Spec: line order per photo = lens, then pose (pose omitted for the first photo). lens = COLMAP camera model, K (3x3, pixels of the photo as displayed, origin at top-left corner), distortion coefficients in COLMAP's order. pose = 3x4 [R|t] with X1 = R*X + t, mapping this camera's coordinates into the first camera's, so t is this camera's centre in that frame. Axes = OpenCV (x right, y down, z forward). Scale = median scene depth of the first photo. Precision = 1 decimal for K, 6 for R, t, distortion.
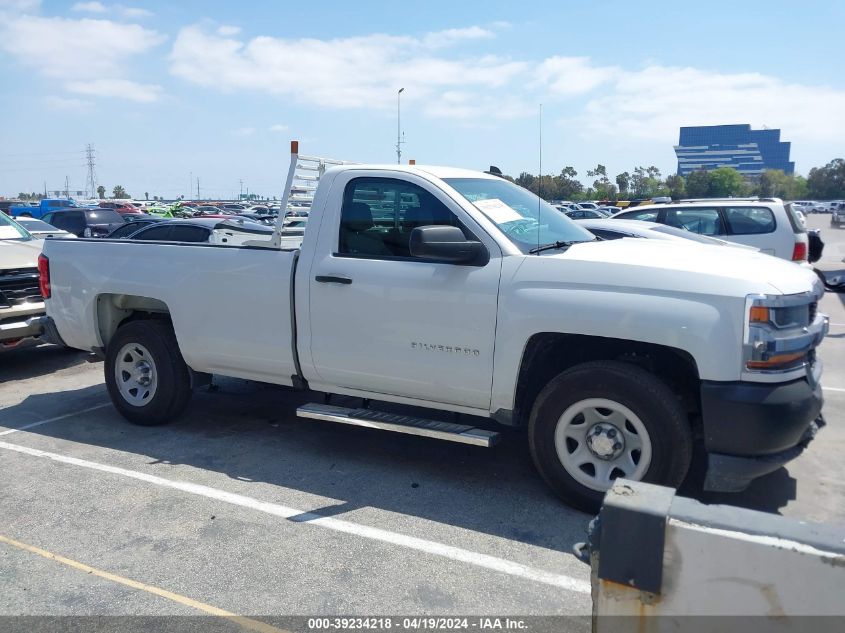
lens RADIAL K [[682.0, 0, 422.5], [0, 682.0, 316.5], [0, 0, 1]] dist [0.012362, -0.010641]
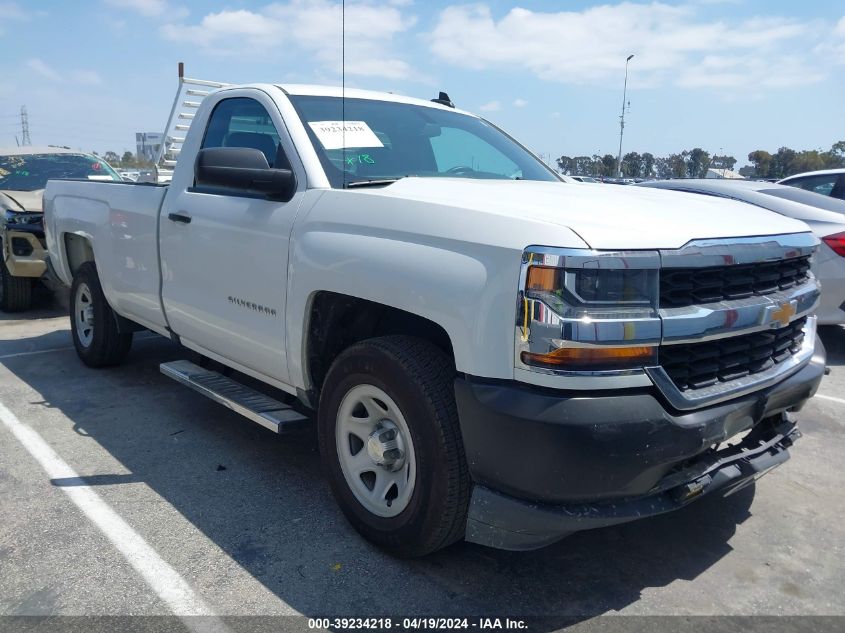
lens RADIAL K [[683.8, 0, 421.8], [0, 683.8, 311.1], [0, 0, 1]] dist [0.055766, -0.116806]
pose [[0.938886, 0.080694, -0.334635, 0.507549], [-0.073114, 0.996702, 0.035209, 0.011473], [0.336373, -0.008590, 0.941690, 0.311383]]
